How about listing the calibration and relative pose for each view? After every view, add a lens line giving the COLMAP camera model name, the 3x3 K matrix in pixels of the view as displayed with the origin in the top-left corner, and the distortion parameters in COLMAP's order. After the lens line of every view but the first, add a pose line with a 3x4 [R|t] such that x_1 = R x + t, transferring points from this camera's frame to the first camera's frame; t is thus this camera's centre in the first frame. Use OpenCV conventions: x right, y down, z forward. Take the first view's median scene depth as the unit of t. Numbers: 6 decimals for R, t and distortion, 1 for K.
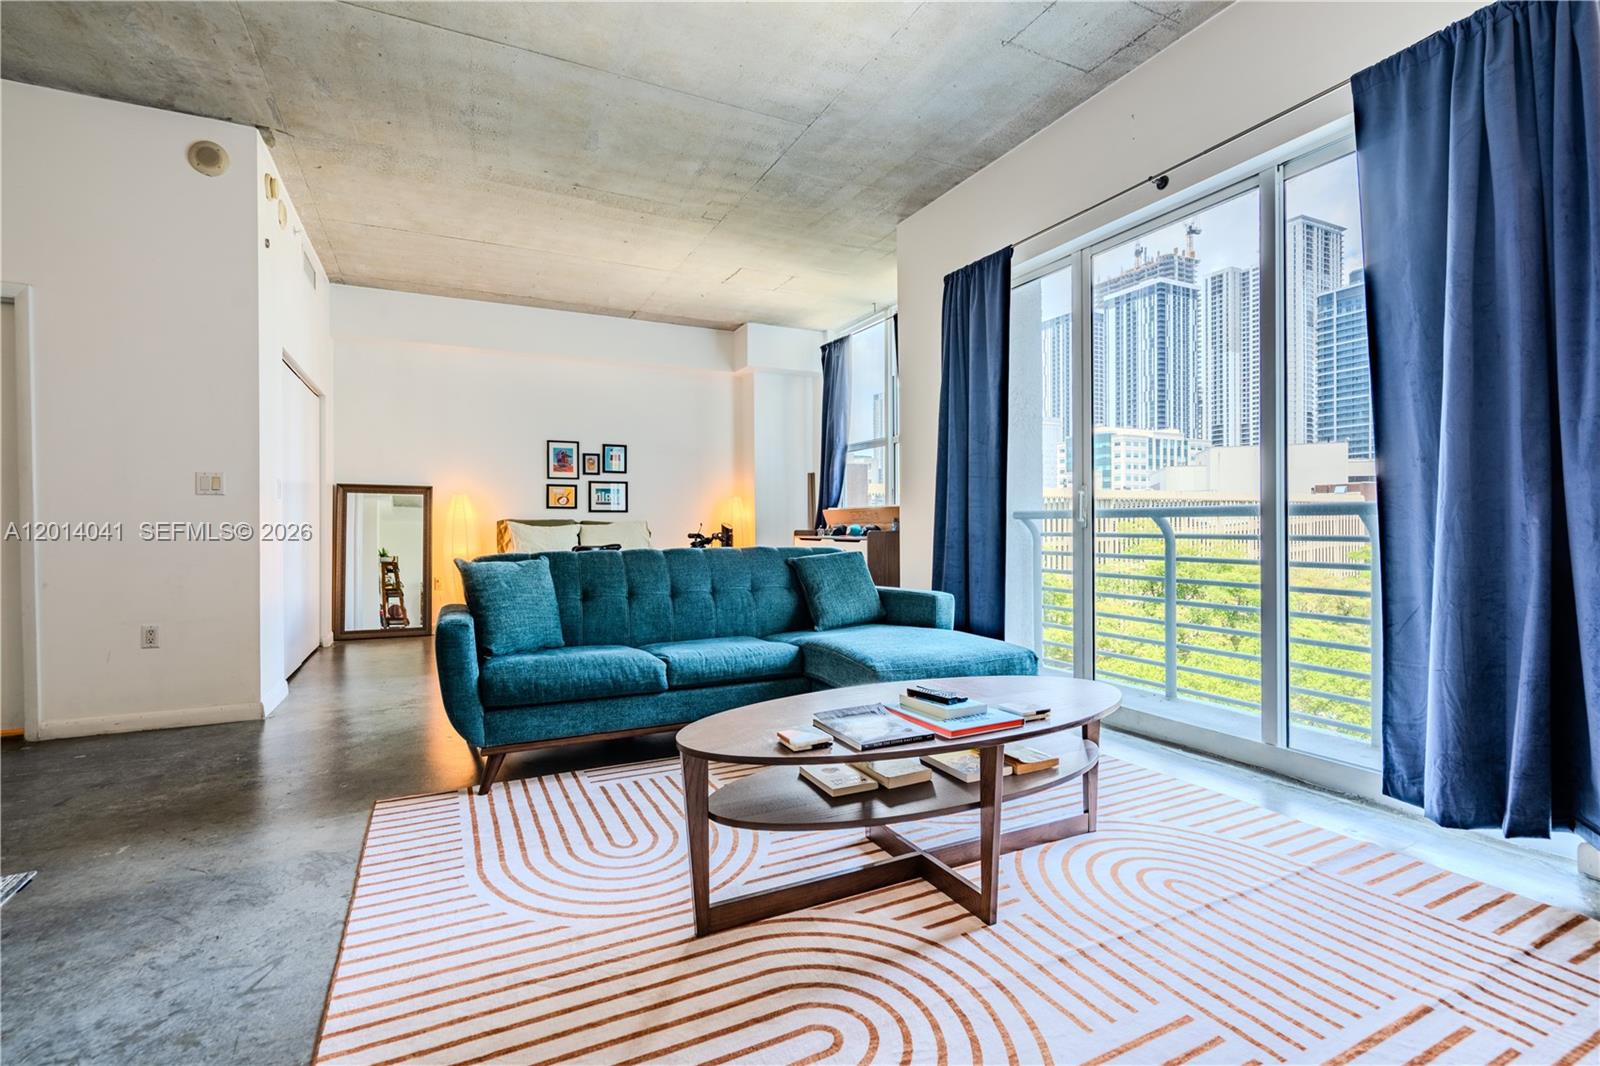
lens RADIAL K [[731.6, 0, 807.2], [0, 731.6, 532.6], [0, 0, 1]] dist [-0.011771, 0.005549]
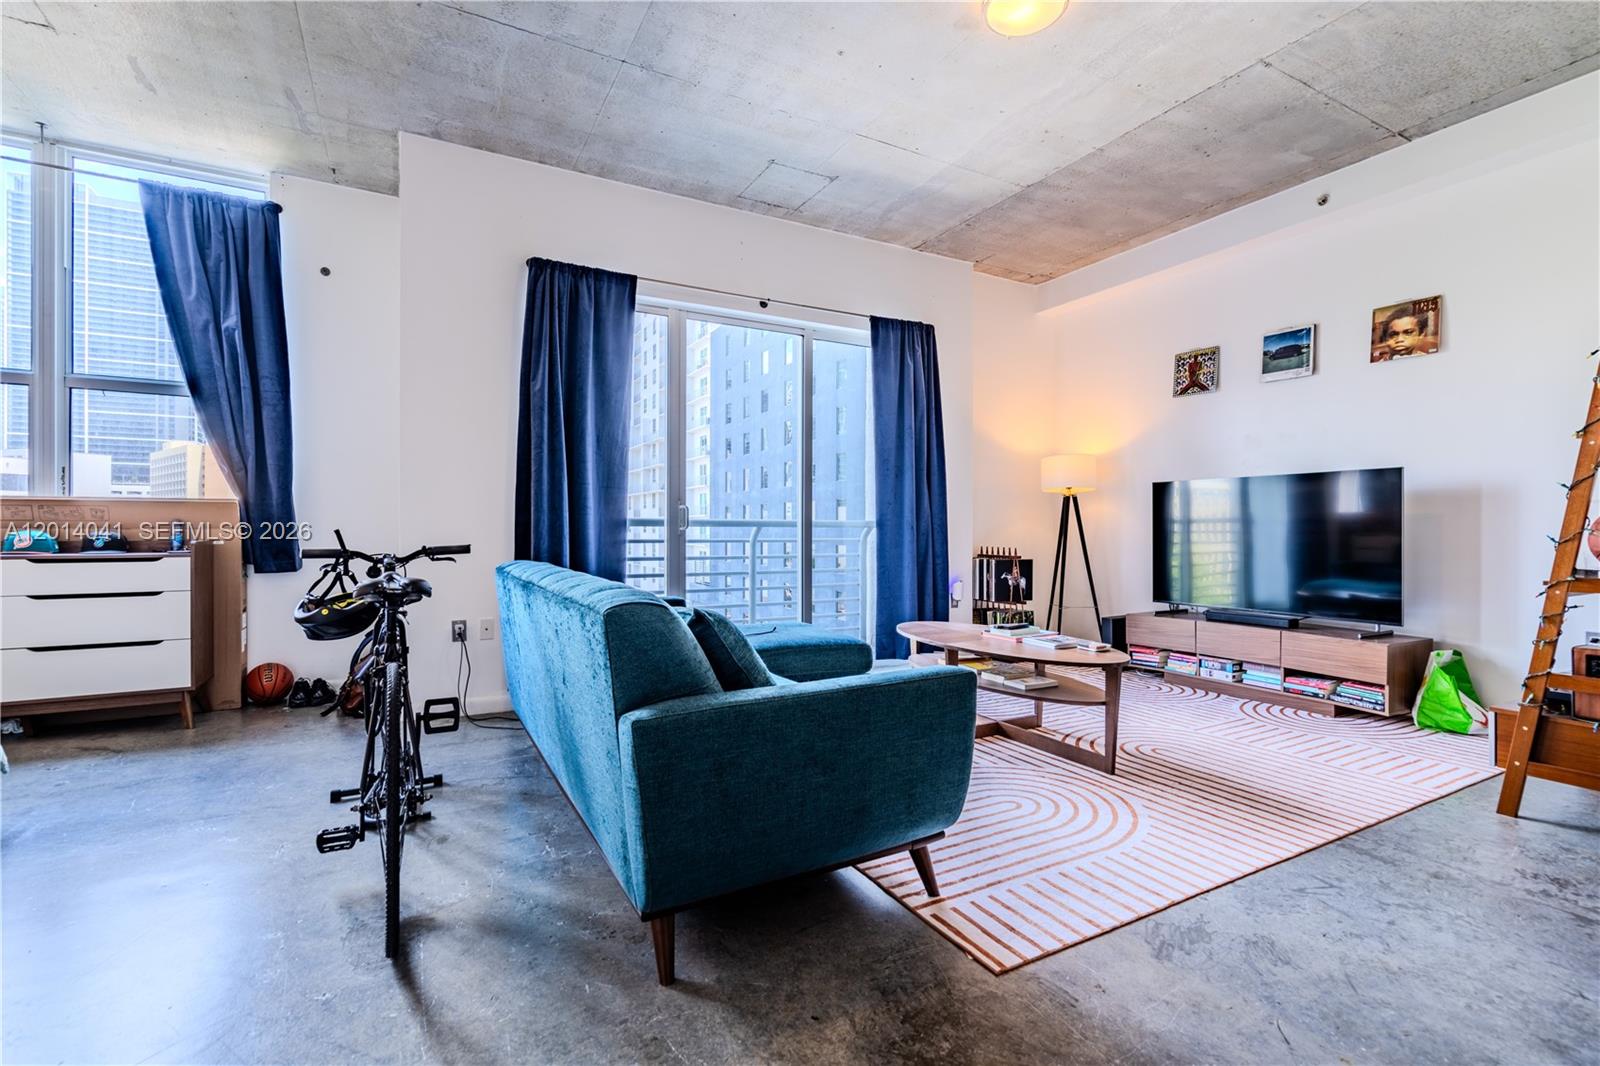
lens RADIAL K [[731.6, 0, 798.4], [0, 731.6, 532.0], [0, 0, 1]] dist [-0.011771, 0.005549]
pose [[-0.030124, 0.000976, 0.999546, -0.845786], [0.007772, 0.999970, -0.000743, -0.010050], [-0.999516, 0.007746, -0.030131, 0.822820]]
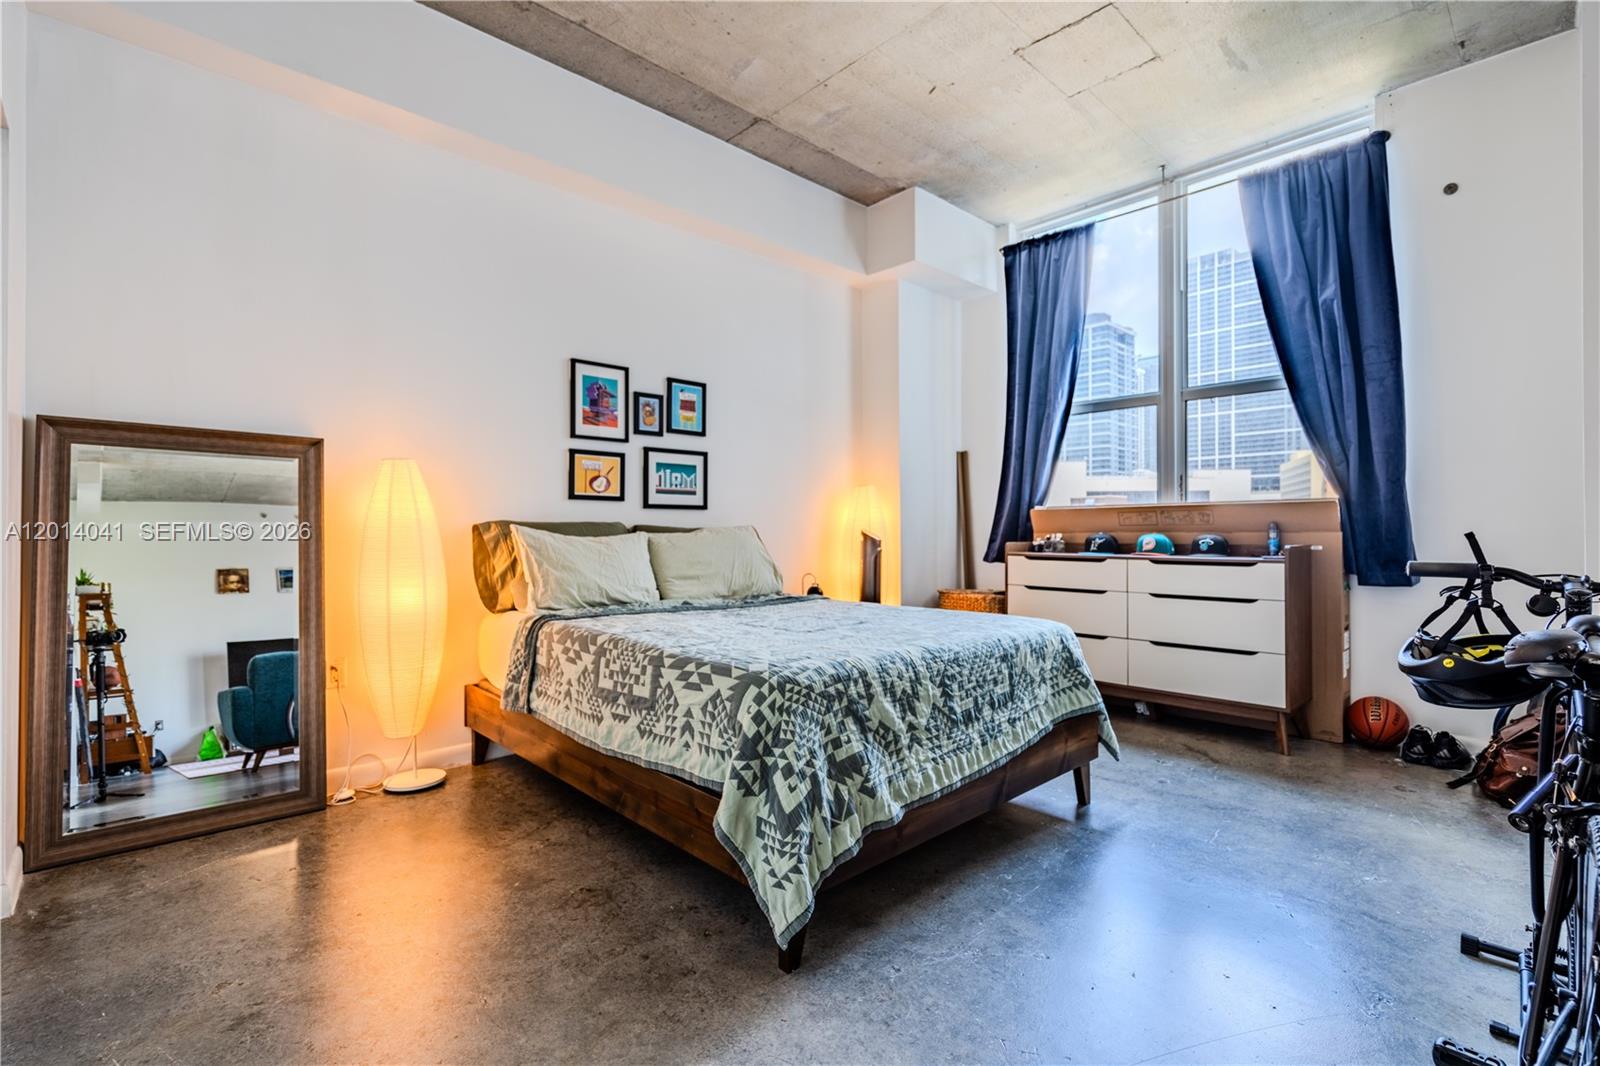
lens RADIAL K [[731.6, 0, 803.0], [0, 731.6, 527.5], [0, 0, 1]] dist [-0.011771, 0.005549]
pose [[0.957791, 0.006647, 0.287389, -0.656888], [-0.001874, 0.999856, -0.016881, -0.011304], [-0.287460, 0.015630, 0.957665, 0.932928]]
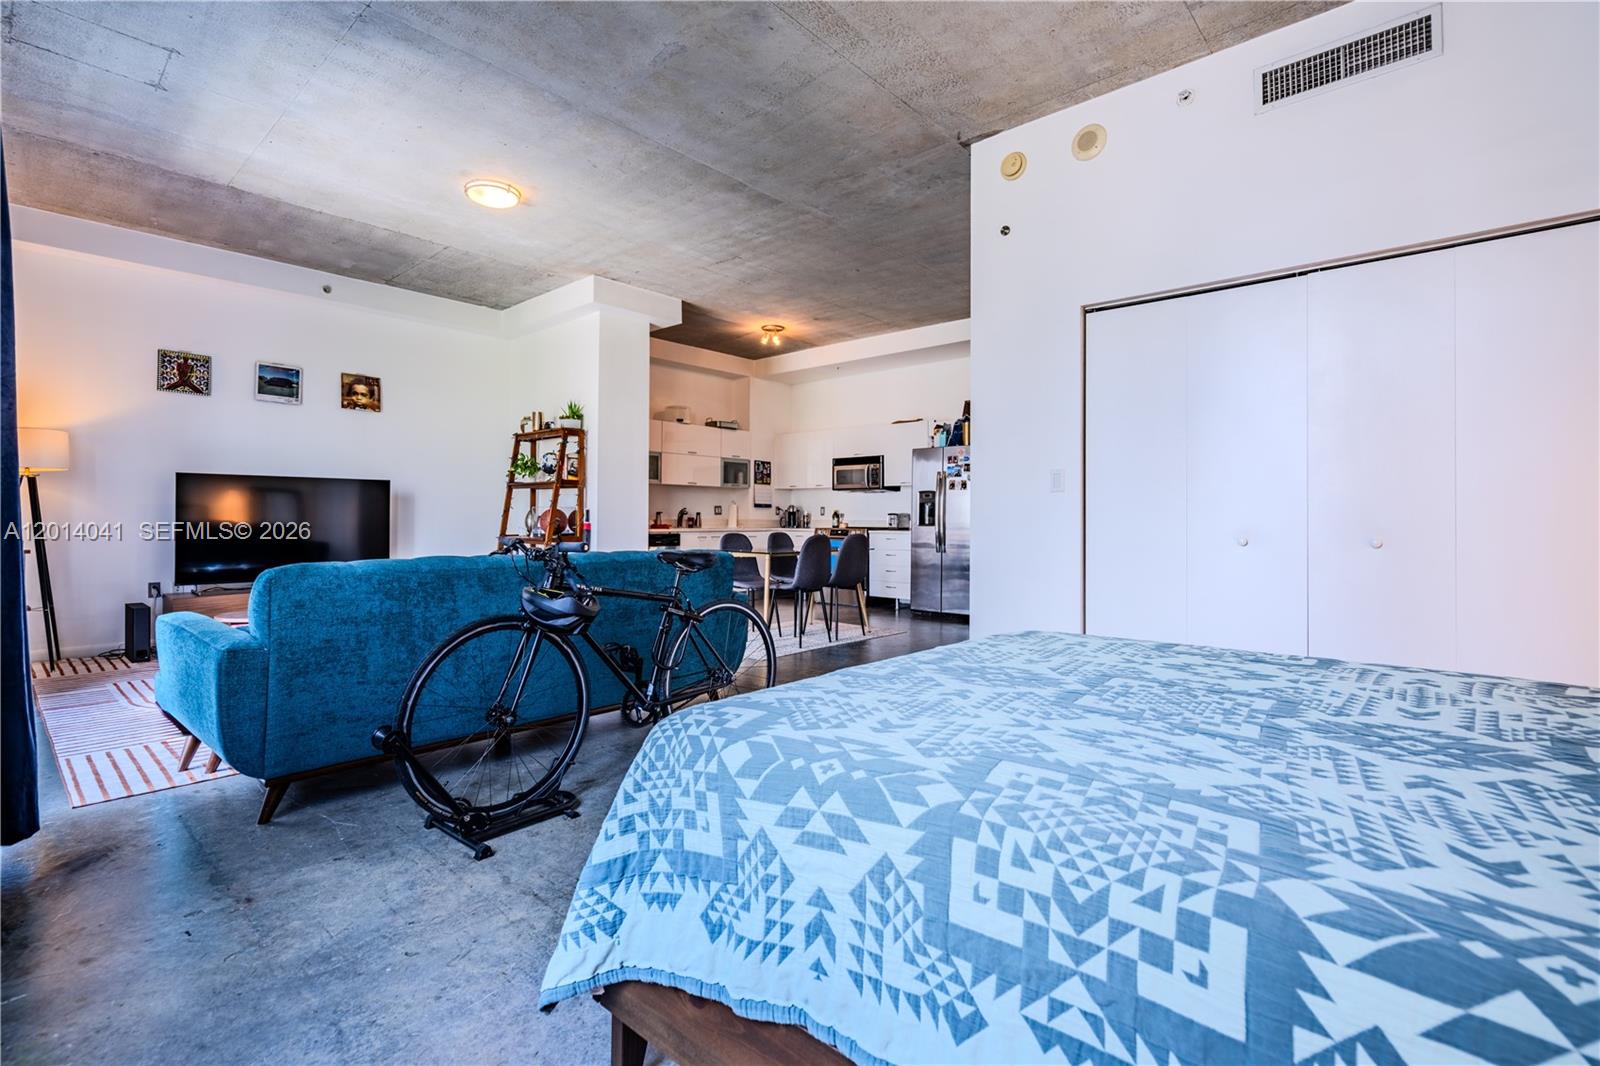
lens RADIAL K [[731.6, 0, 793.1], [0, 731.6, 516.5], [0, 0, 1]] dist [-0.011771, 0.005549]
pose [[-0.932640, -0.000503, -0.360807, -0.137776], [-0.004026, 0.999951, 0.009013, -0.028154], [0.360785, 0.009859, -0.932597, 1.869629]]
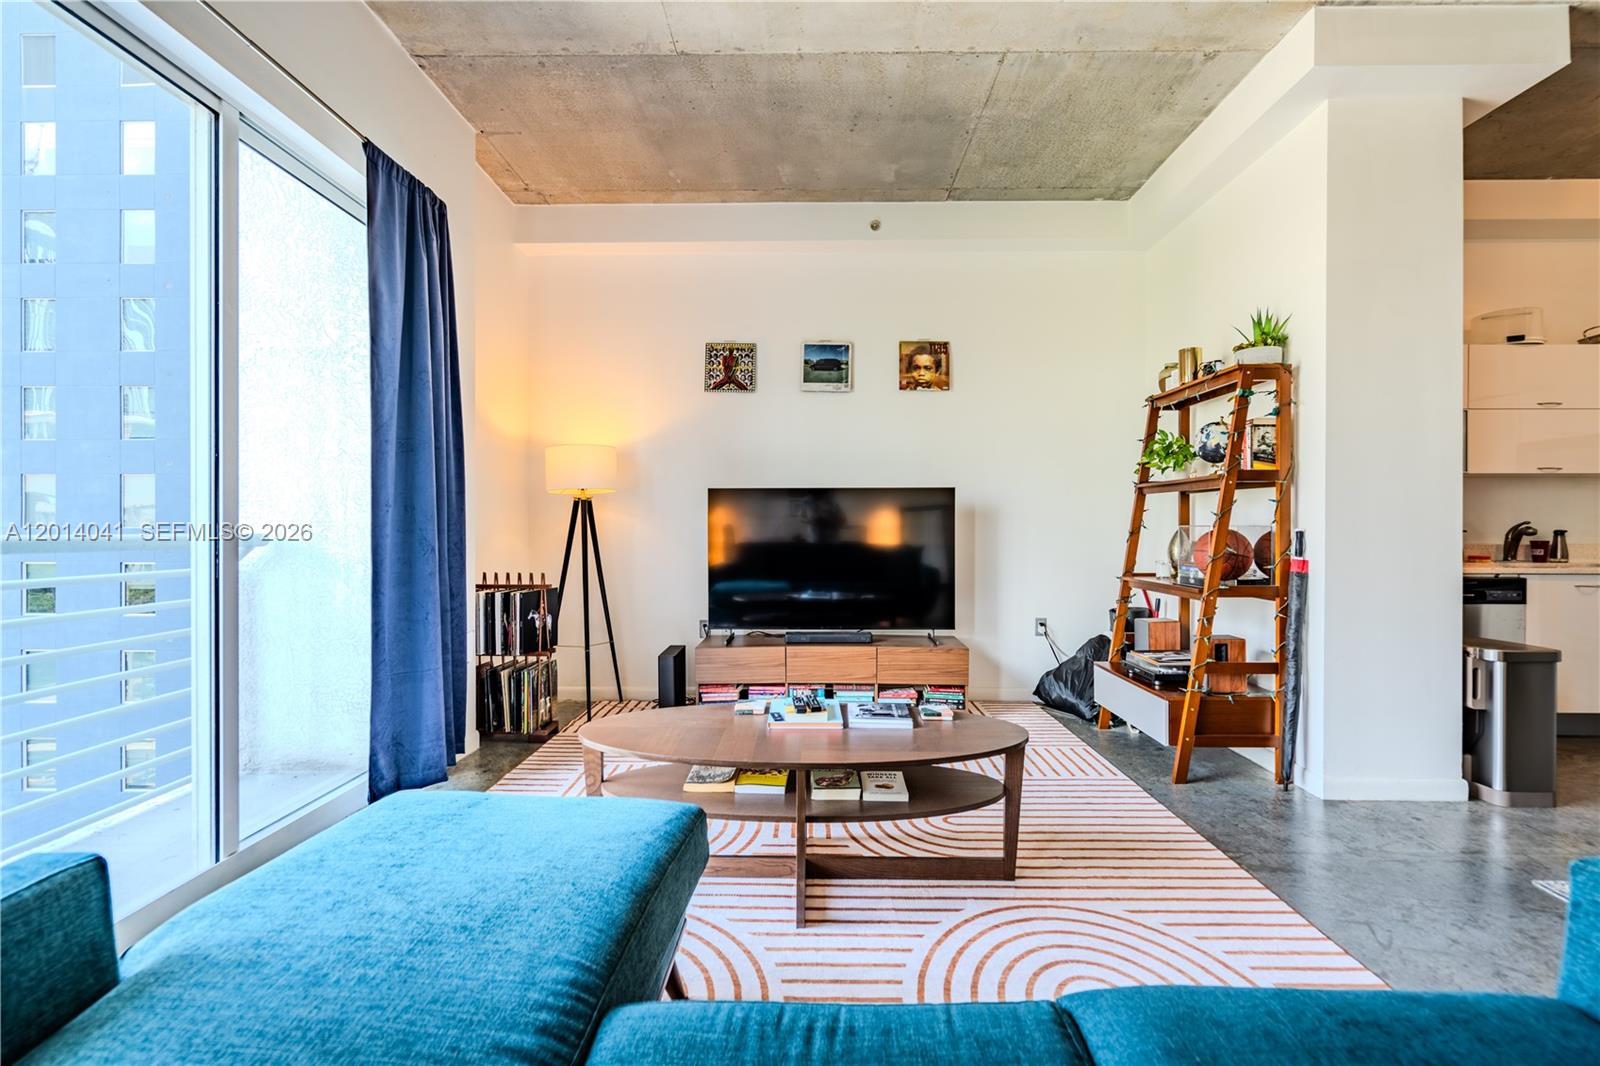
lens RADIAL K [[731.6, 0, 808.2], [0, 731.6, 531.1], [0, 0, 1]] dist [-0.011771, 0.005549]
pose [[-0.885588, 0.002842, 0.464463, -0.199214], [0.008572, 0.999911, 0.010226, -0.039557], [-0.464392, 0.013037, -0.885534, 1.067101]]
